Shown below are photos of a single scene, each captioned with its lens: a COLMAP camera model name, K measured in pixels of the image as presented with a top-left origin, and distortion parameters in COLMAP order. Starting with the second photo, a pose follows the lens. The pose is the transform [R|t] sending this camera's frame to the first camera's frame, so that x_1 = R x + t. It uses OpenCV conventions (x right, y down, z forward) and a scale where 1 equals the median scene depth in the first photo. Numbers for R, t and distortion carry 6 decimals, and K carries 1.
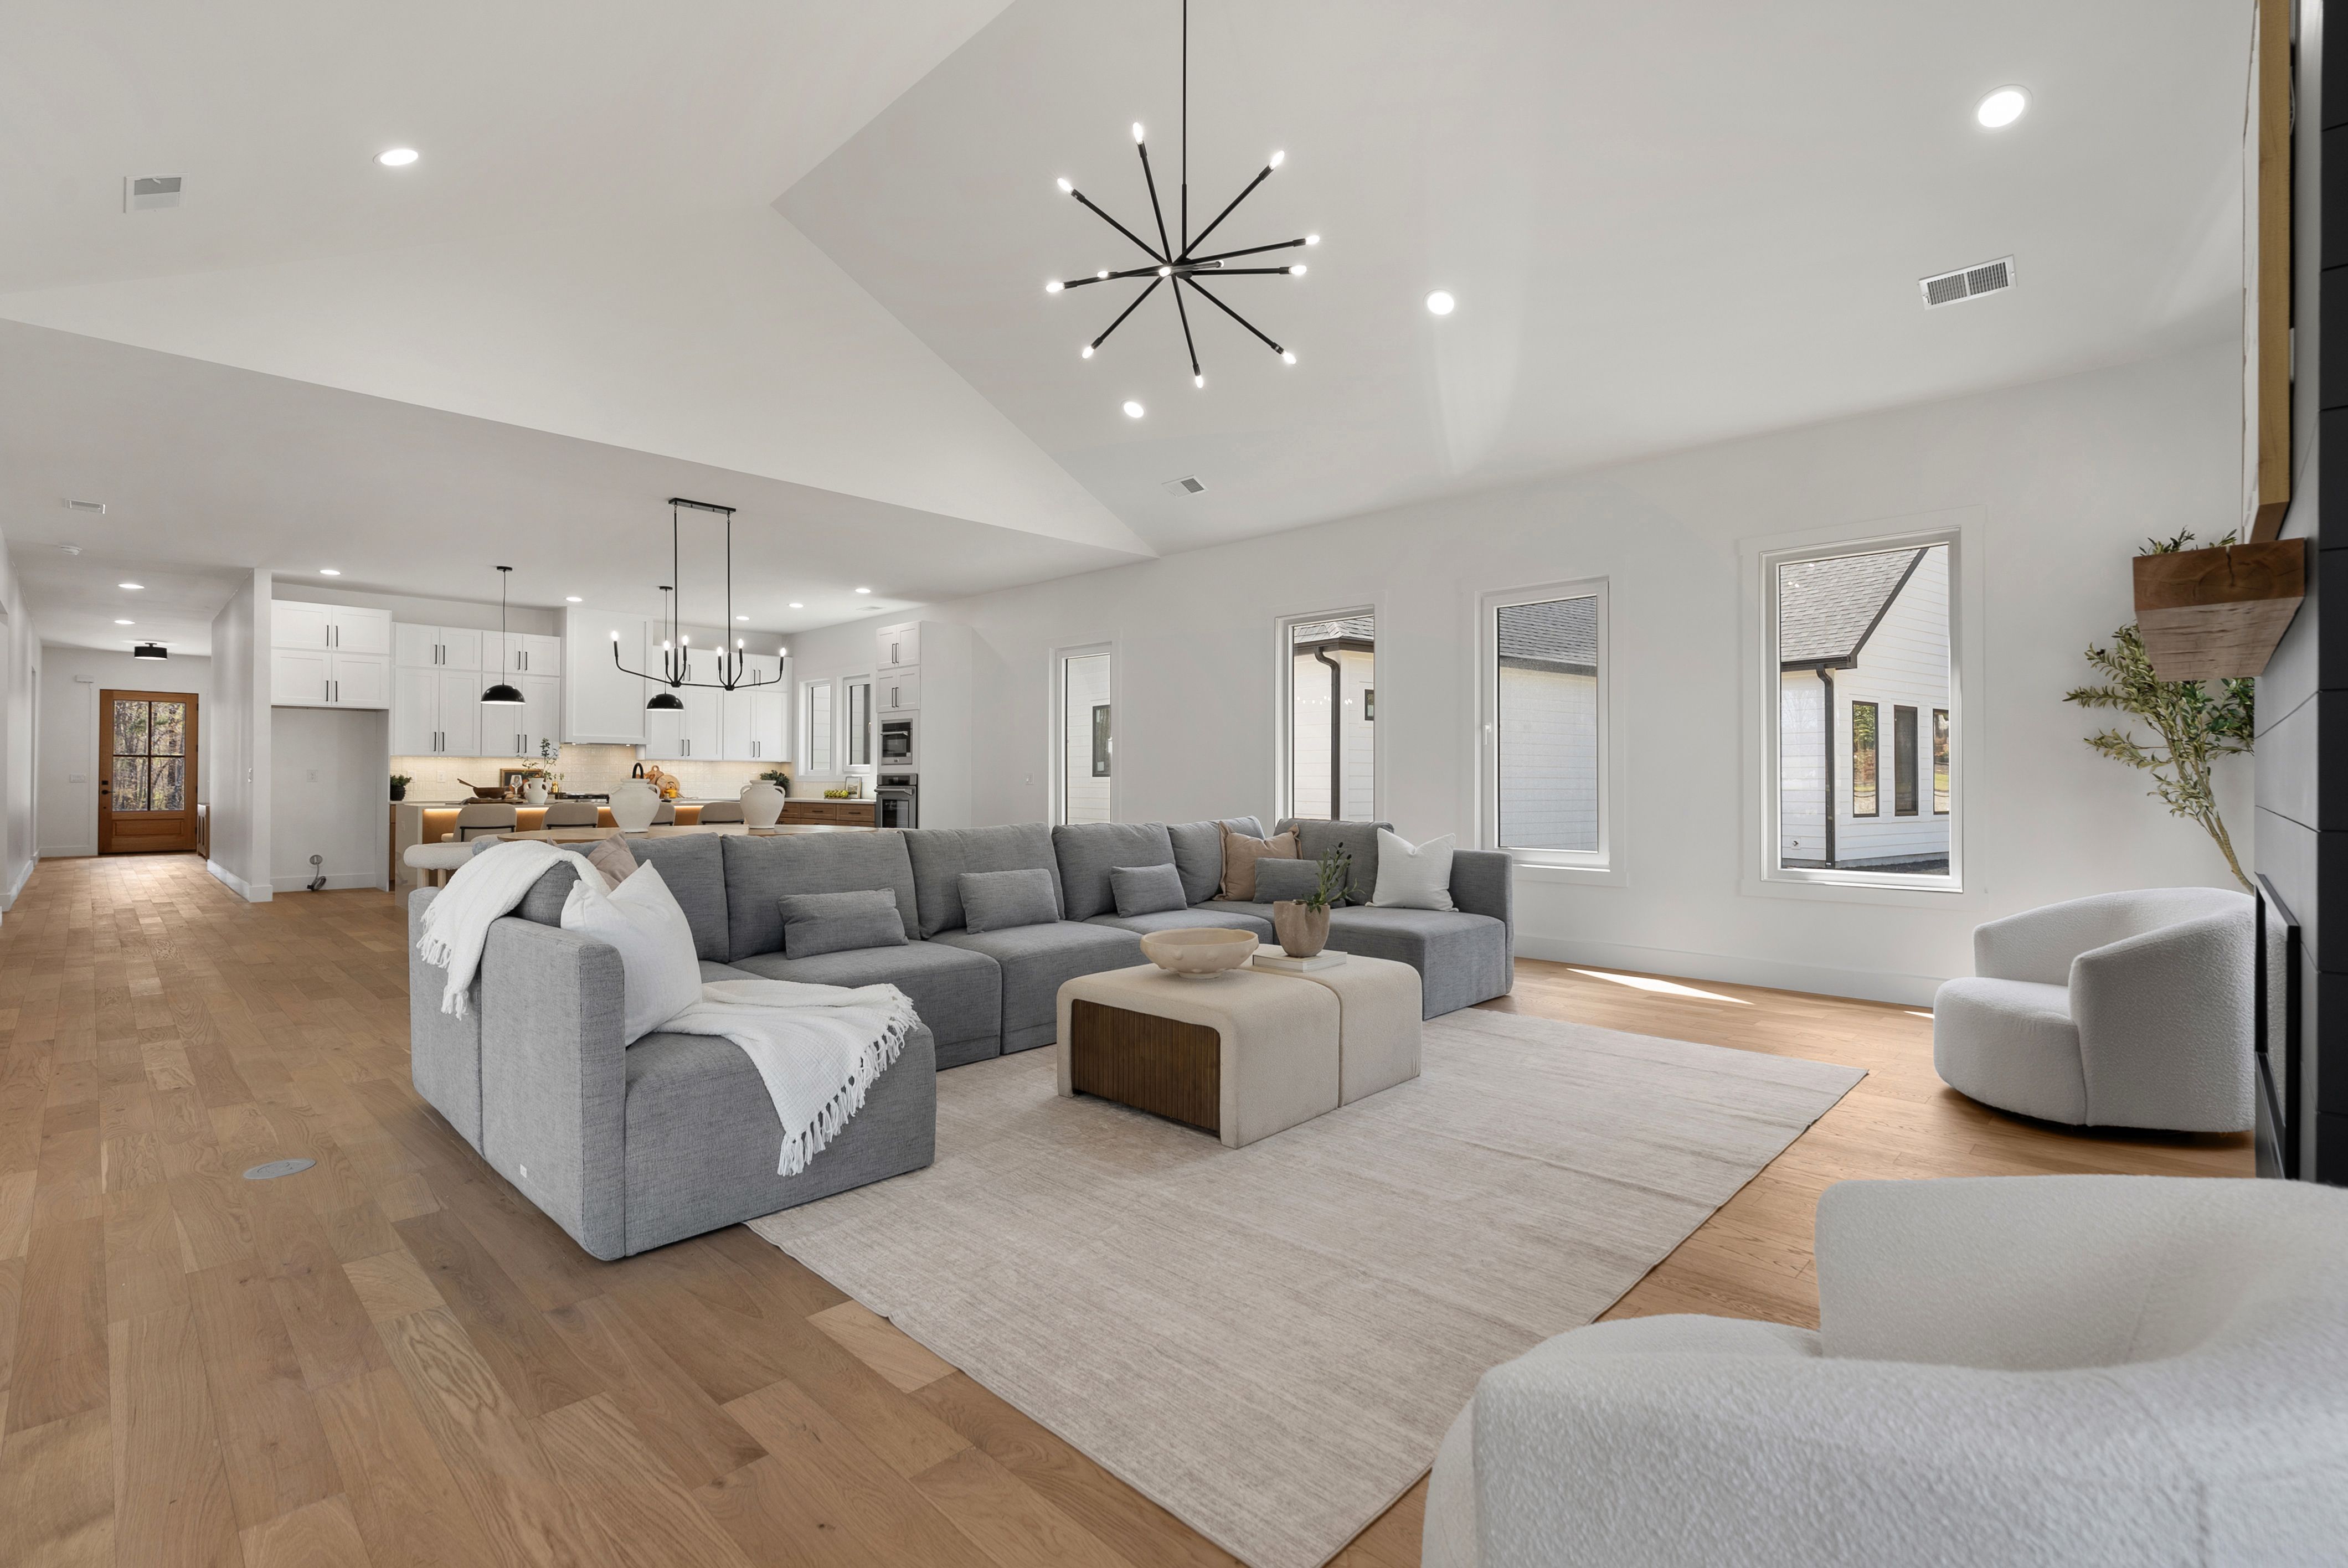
lens RADIAL K [[1066.1, 0, 1187.3], [0, 1066.1, 776.9], [0, 0, 1]] dist [0.000174, 0.000134]
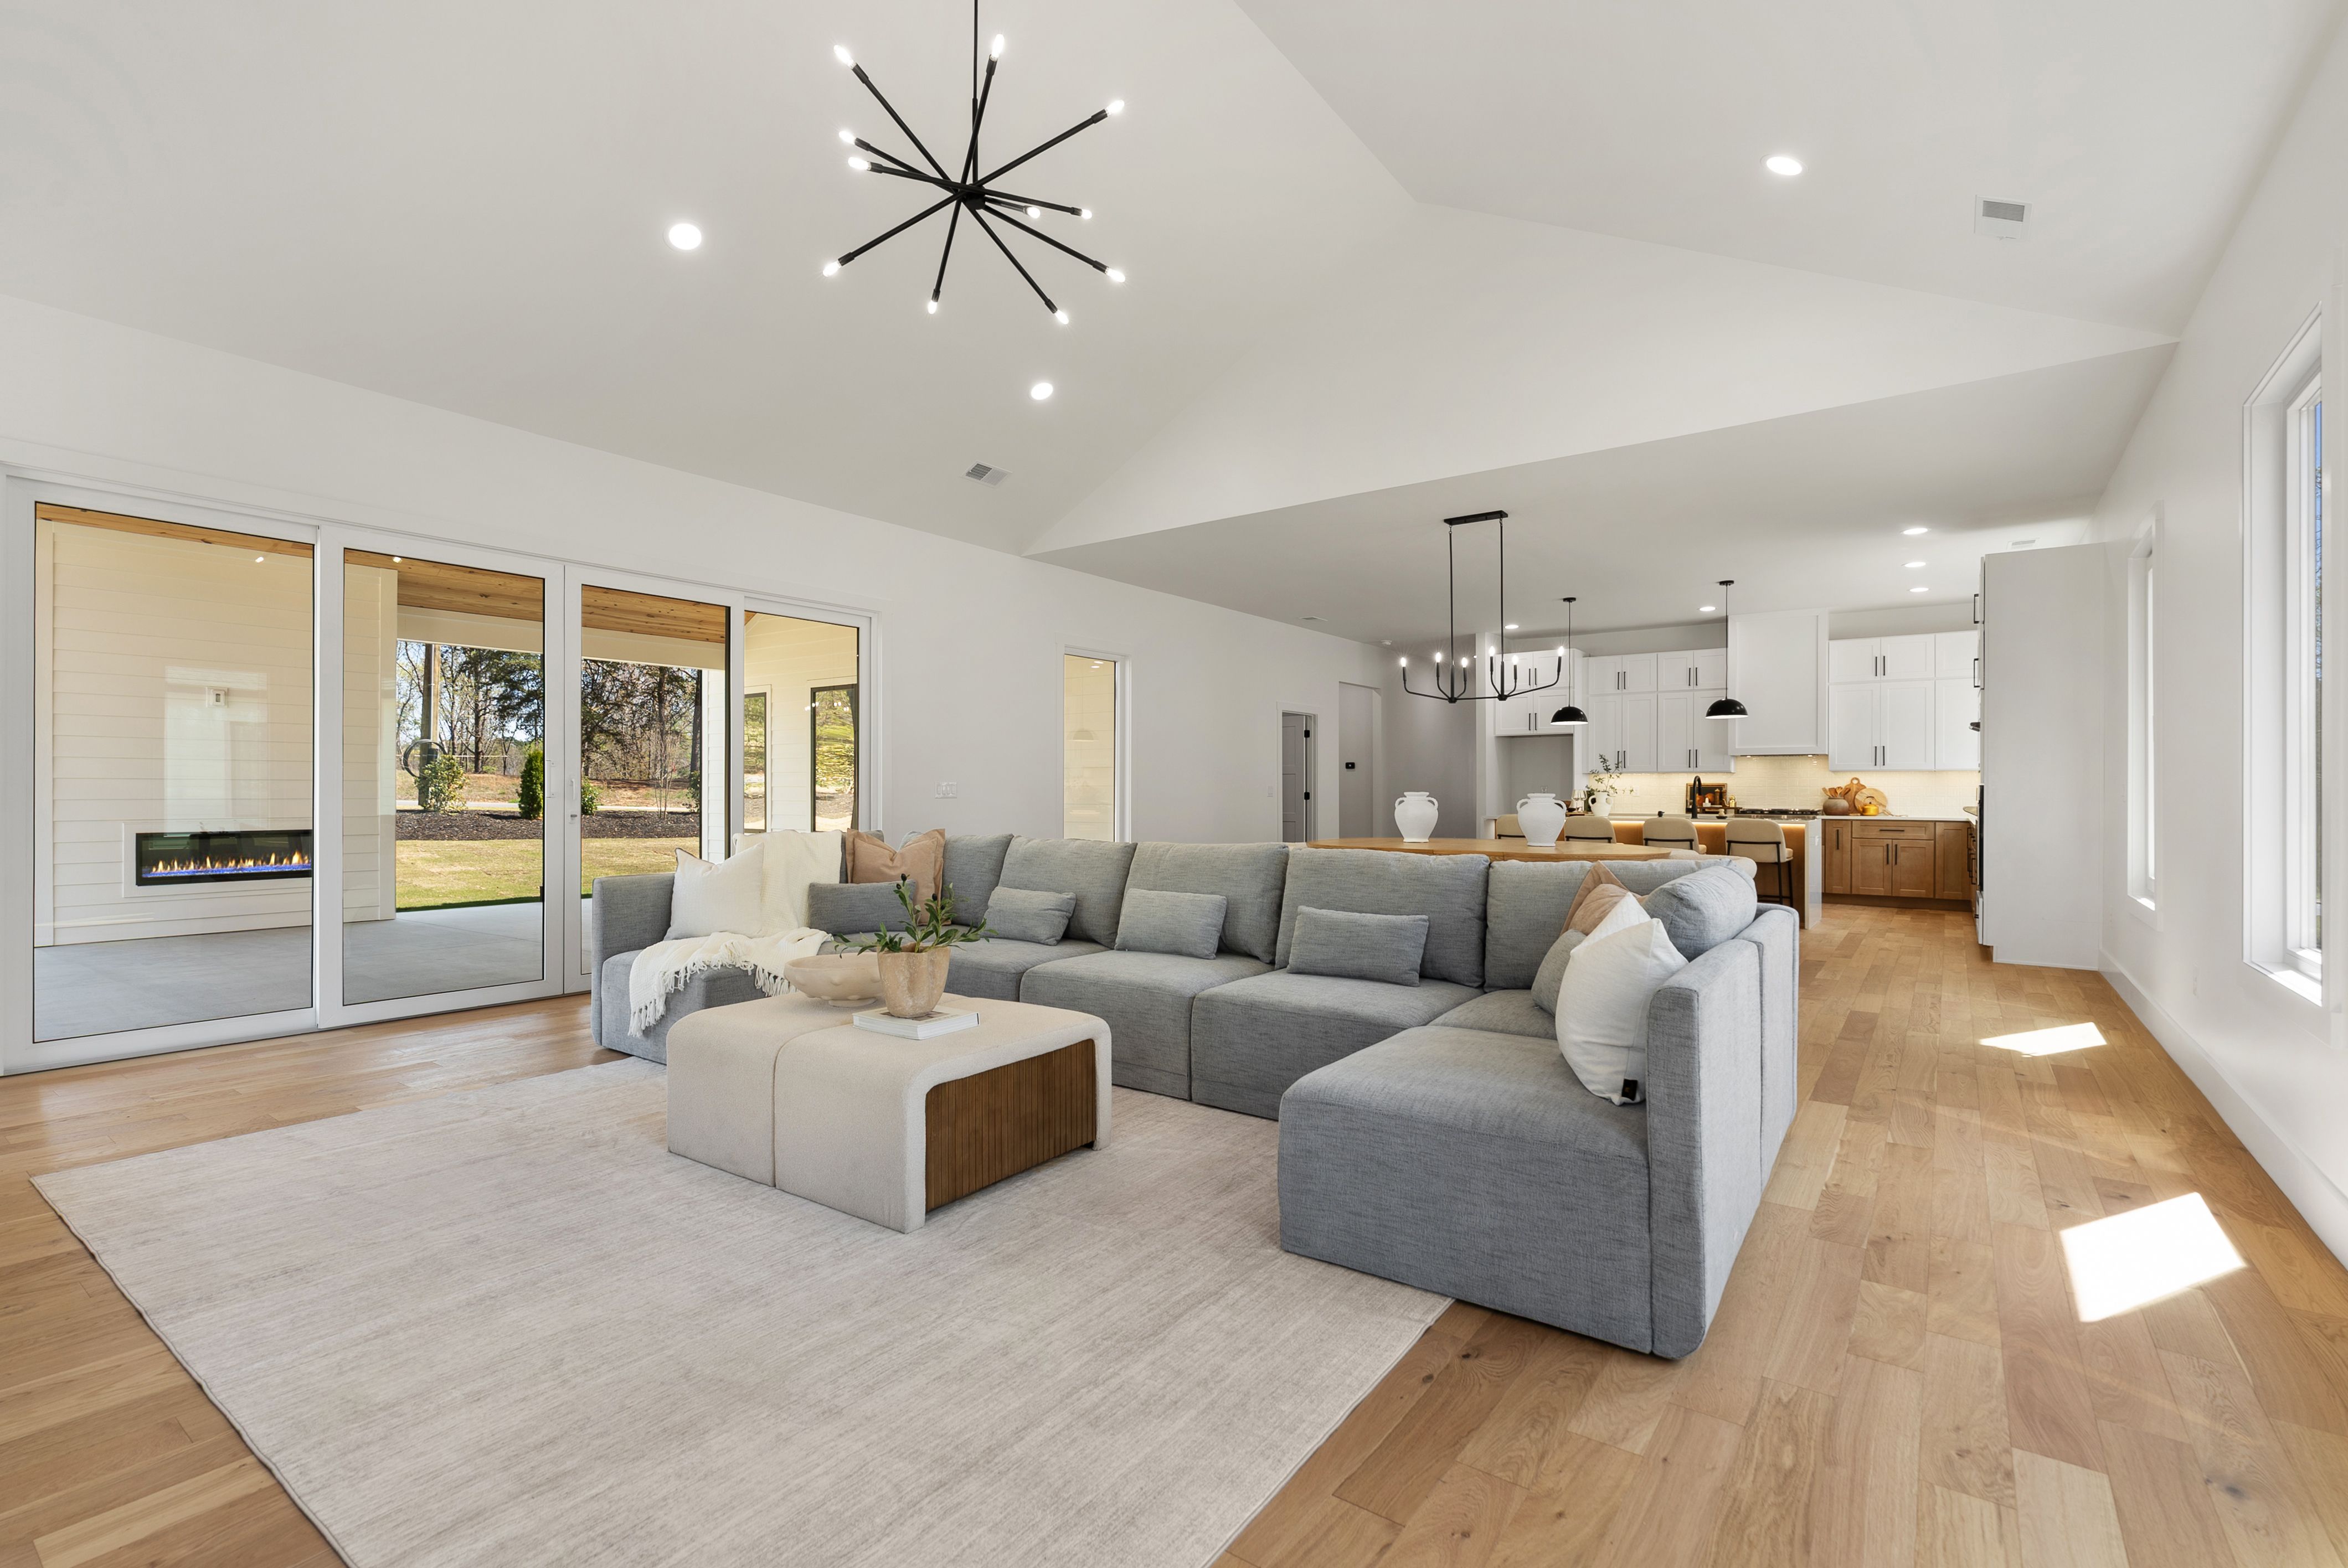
lens RADIAL K [[1066.1, 0, 1185.4], [0, 1066.1, 795.0], [0, 0, 1]] dist [0.000174, 0.000134]
pose [[0.135146, -0.000604, -0.990826, 0.488037], [0.003280, 0.999995, -0.000163, 0.004222], [0.990820, -0.003228, 0.135147, 0.586307]]
